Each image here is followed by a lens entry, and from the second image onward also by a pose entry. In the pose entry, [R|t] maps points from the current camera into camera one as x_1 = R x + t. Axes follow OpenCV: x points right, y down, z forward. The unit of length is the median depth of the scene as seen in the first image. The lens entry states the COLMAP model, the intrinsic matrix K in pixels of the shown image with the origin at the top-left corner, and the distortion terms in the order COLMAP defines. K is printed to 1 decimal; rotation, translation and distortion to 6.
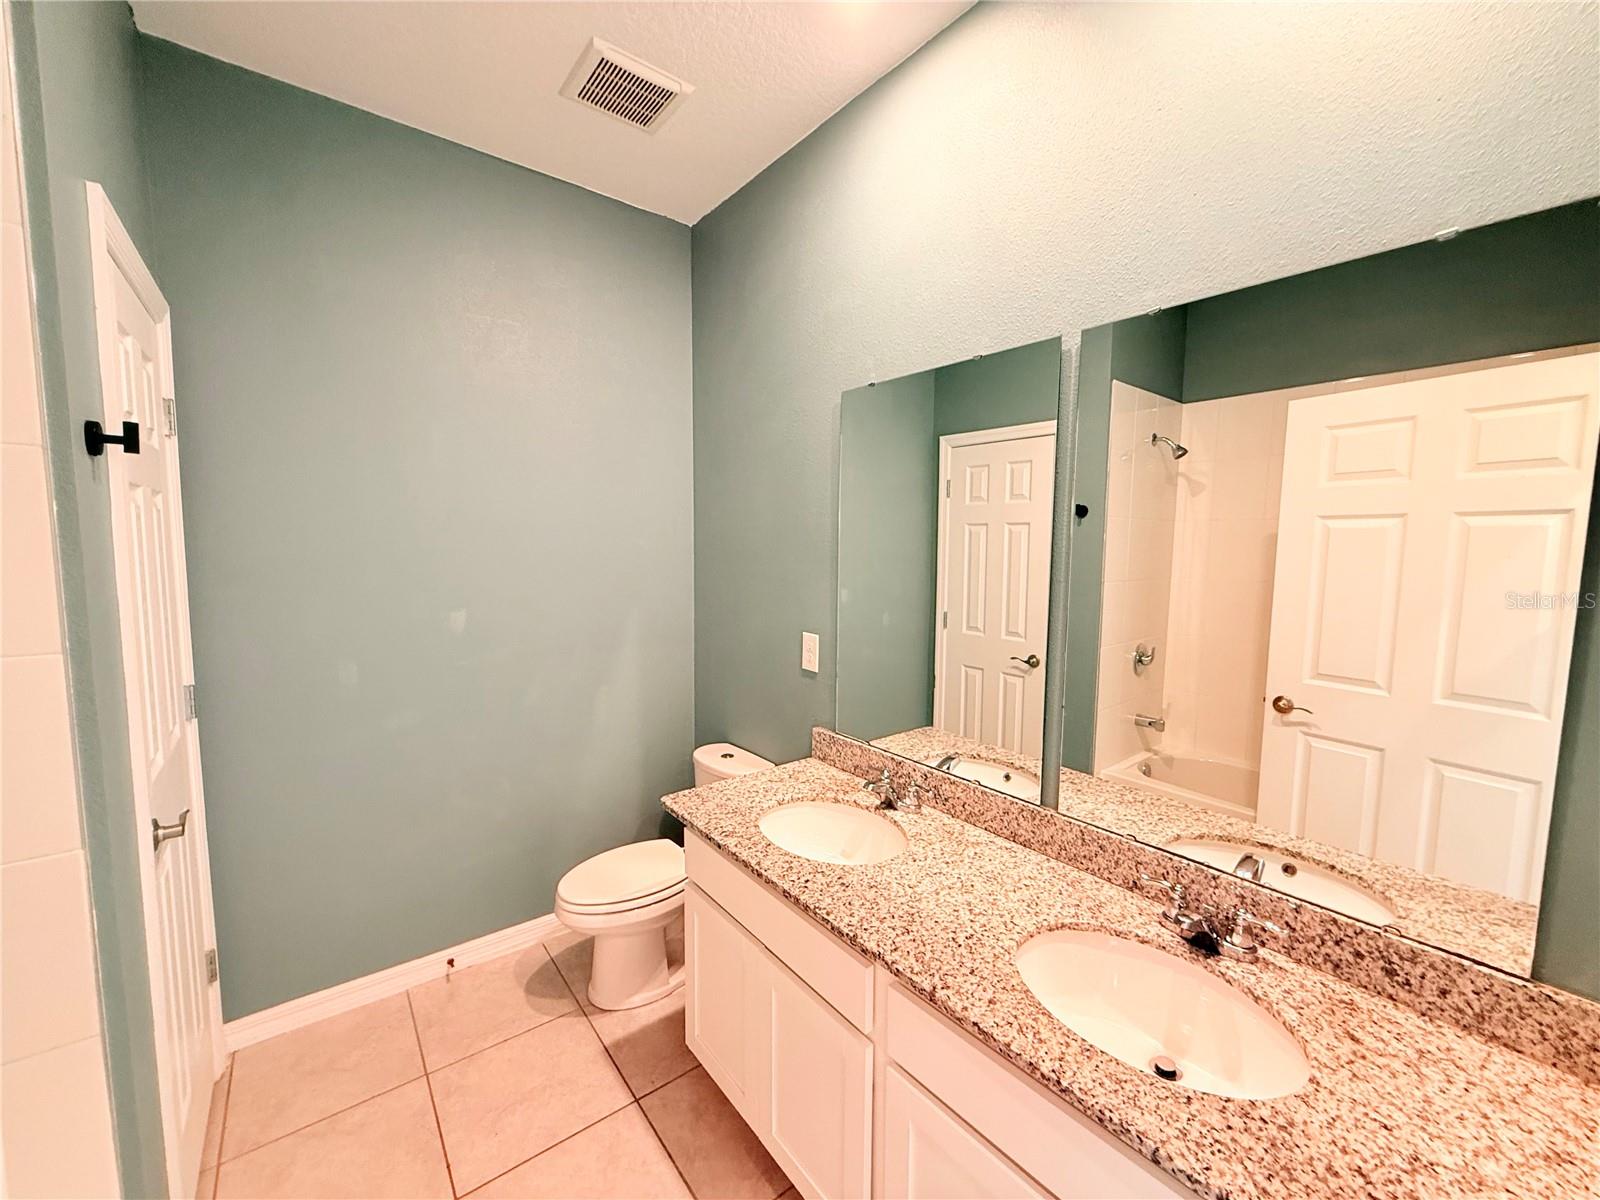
lens RADIAL K [[640.1, 0, 800.0], [0, 640.1, 600.0], [0, 0, 1]] dist [-0.001406, 0.000124]
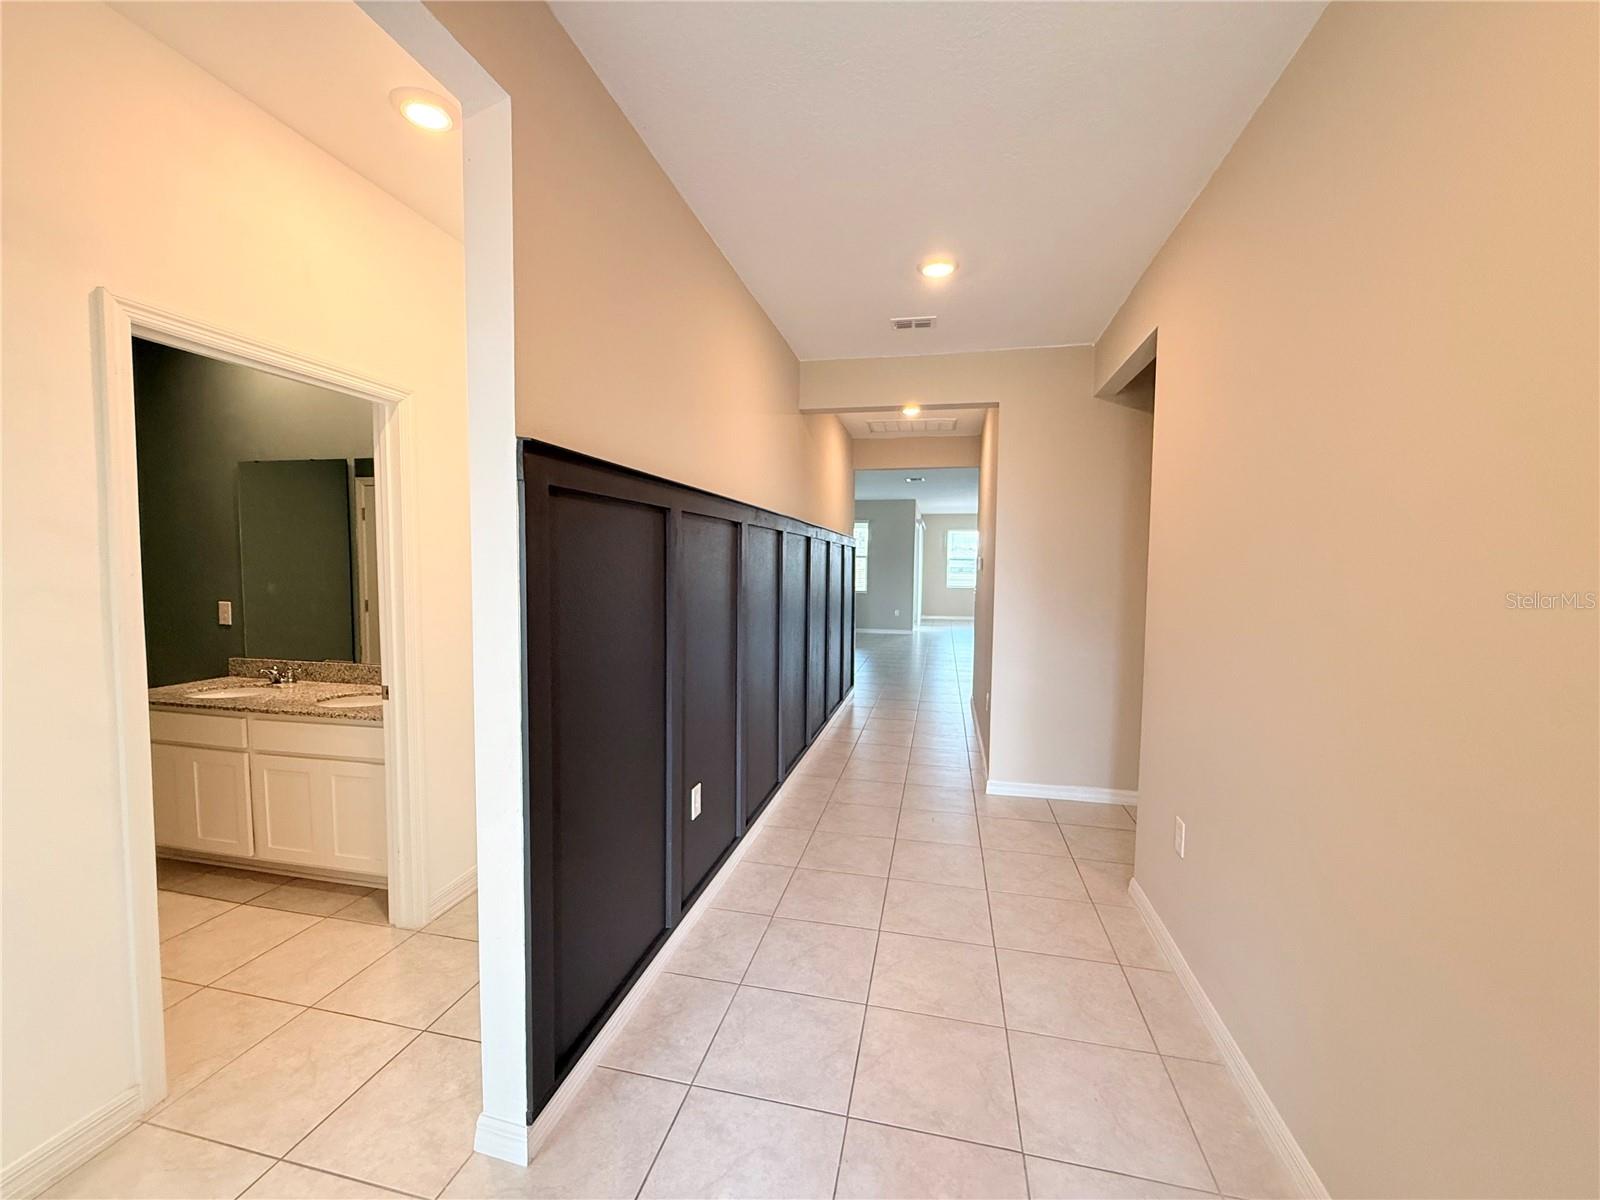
lens RADIAL K [[638.7, 0, 795.4], [0, 638.7, 600.9], [0, 0, 1]] dist [-0.000849, -0.000183]
pose [[0.775859, -0.038448, 0.629733, 0.165030], [0.052019, 0.998641, -0.003117, 0.178155], [-0.628758, 0.035176, 0.776805, -1.619307]]
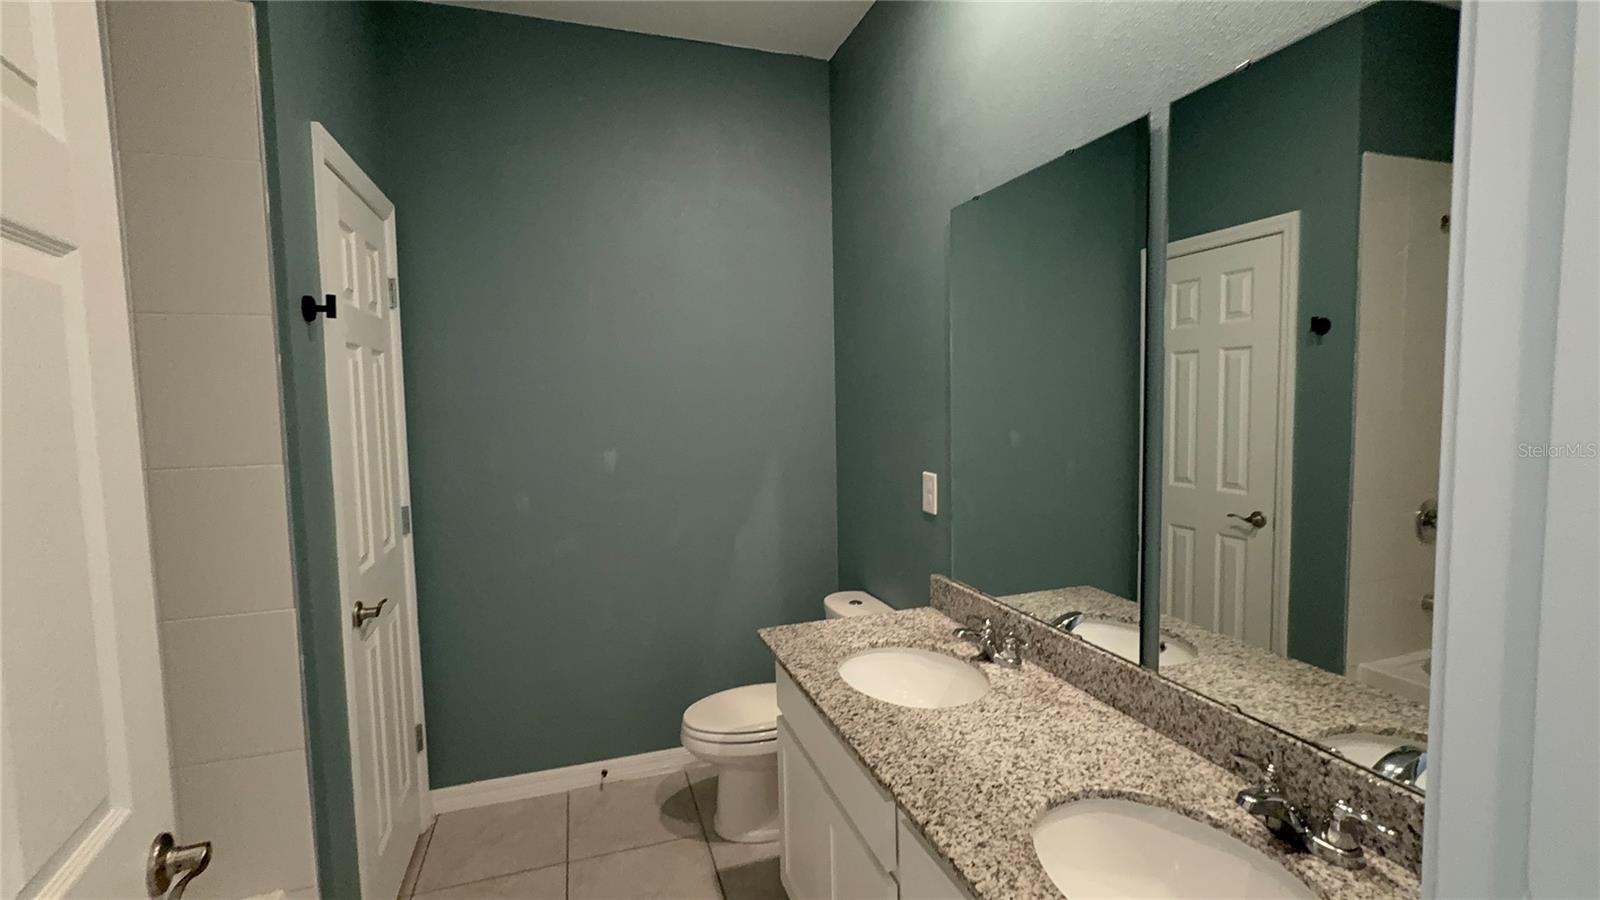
lens RADIAL K [[702.3, 0, 800.0], [0, 702.3, 450.0], [0, 0, 1]] dist [-0.001430, 0.000406]
pose [[0.941690, -0.003847, -0.336458, 0.247769], [-0.000698, 0.999910, -0.013385, 0.044160], [0.336480, 0.012839, 0.941603, -0.032646]]
